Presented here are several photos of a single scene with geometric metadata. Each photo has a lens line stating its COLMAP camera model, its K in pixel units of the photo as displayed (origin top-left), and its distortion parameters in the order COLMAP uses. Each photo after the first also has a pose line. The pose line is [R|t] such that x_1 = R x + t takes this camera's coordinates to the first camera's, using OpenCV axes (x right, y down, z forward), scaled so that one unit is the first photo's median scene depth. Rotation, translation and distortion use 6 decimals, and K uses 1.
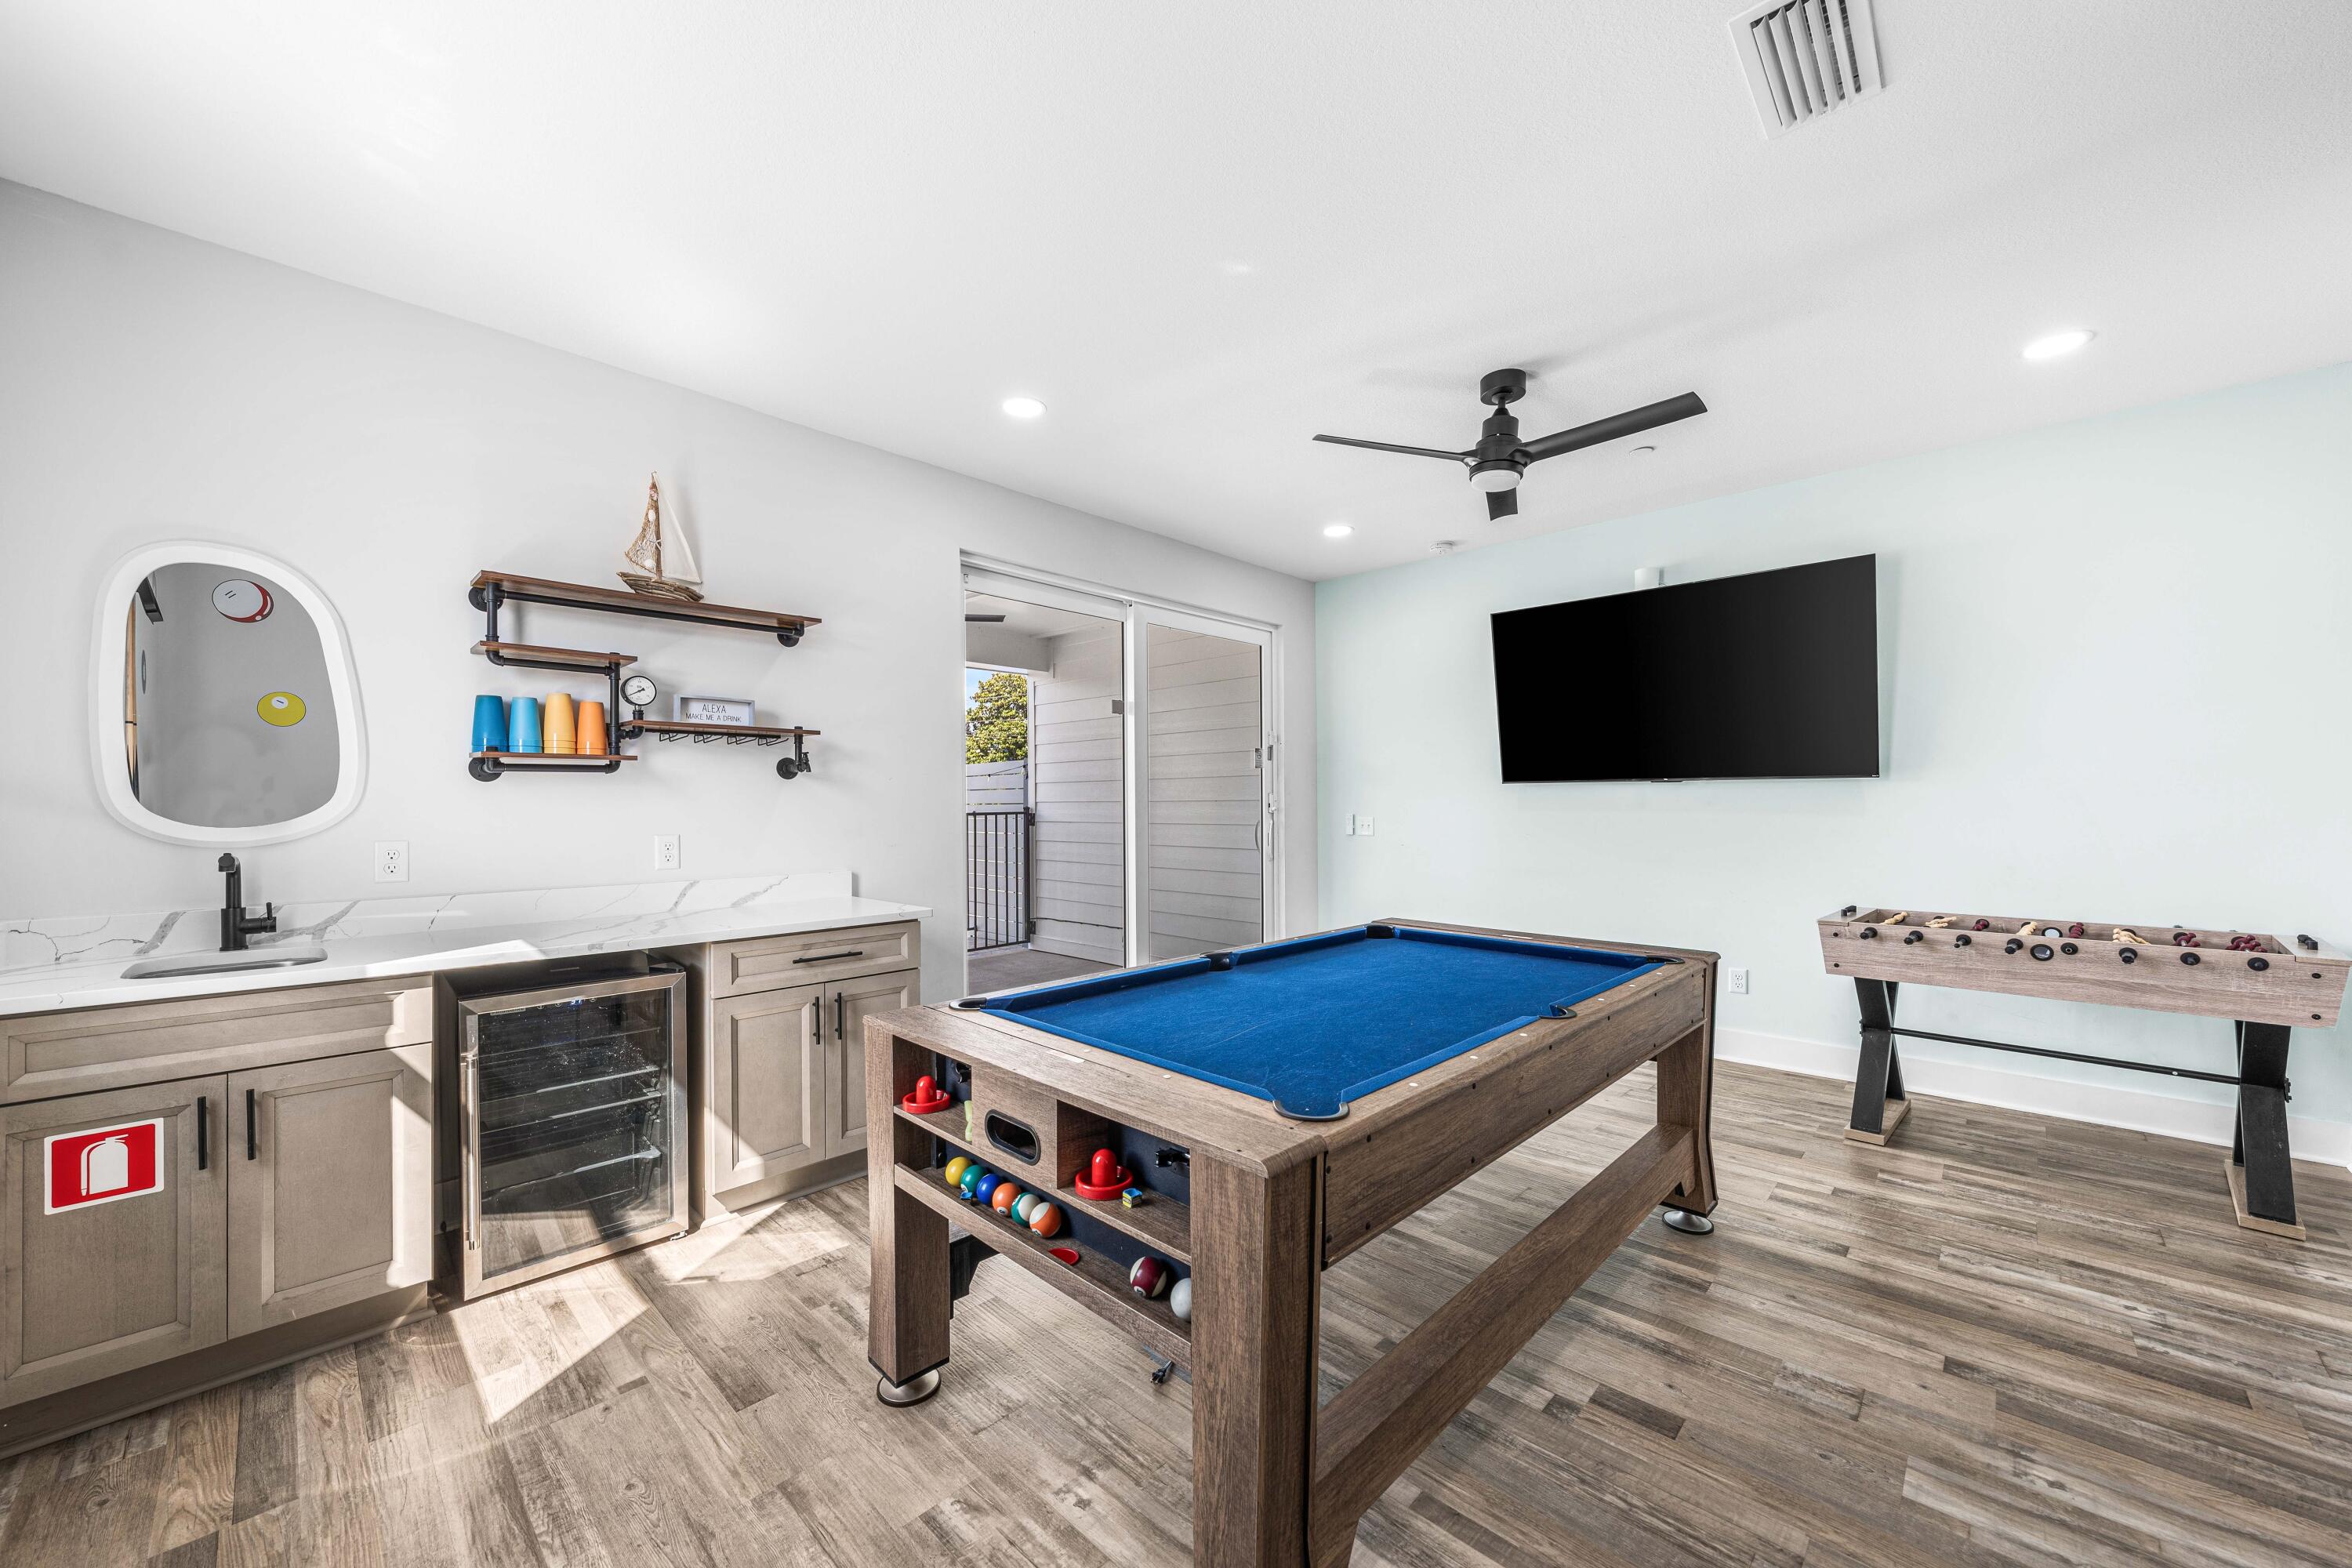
lens RADIAL K [[868.7, 0, 1180.3], [0, 868.7, 802.0], [0, 0, 1]] dist [0.006382, 0.000043]
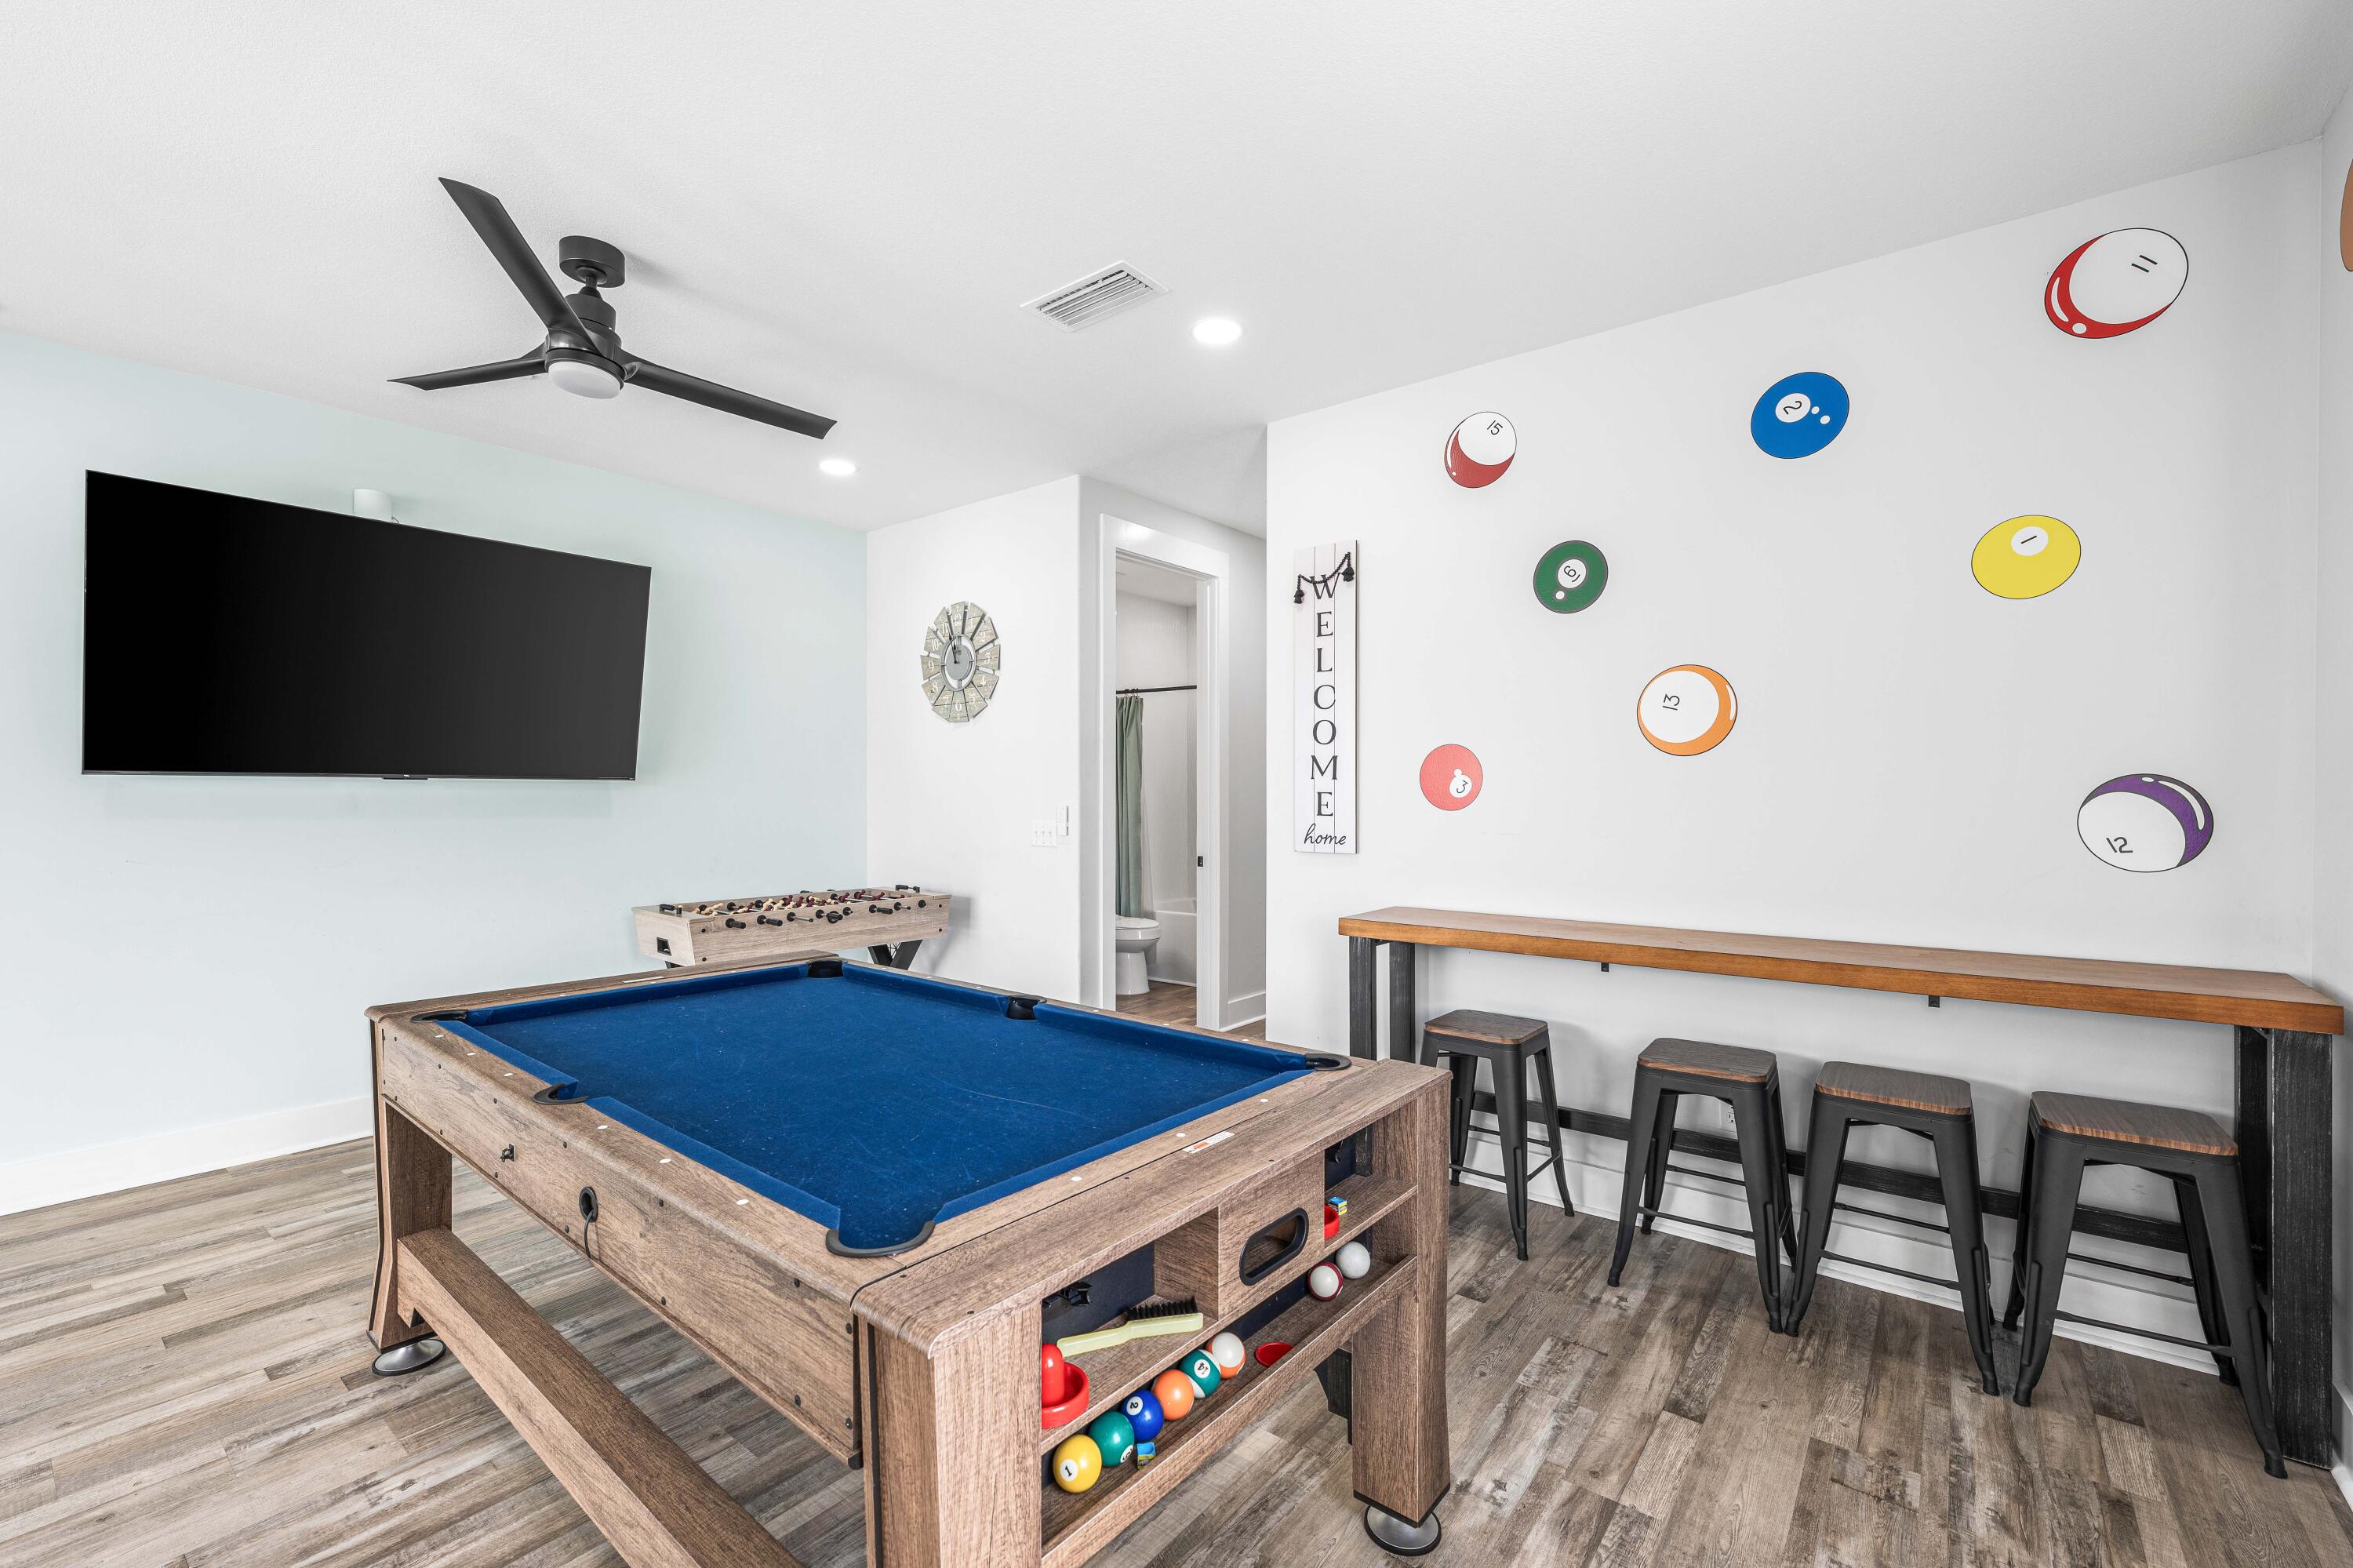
lens RADIAL K [[980.2, 0, 1178.2], [0, 980.2, 800.4], [0, 0, 1]] dist [0.014053, -0.000619]
pose [[-0.089957, -0.001125, 0.995945, -0.558668], [-0.000962, 0.999999, 0.001043, -0.009261], [-0.995945, -0.000864, -0.089958, 0.610016]]
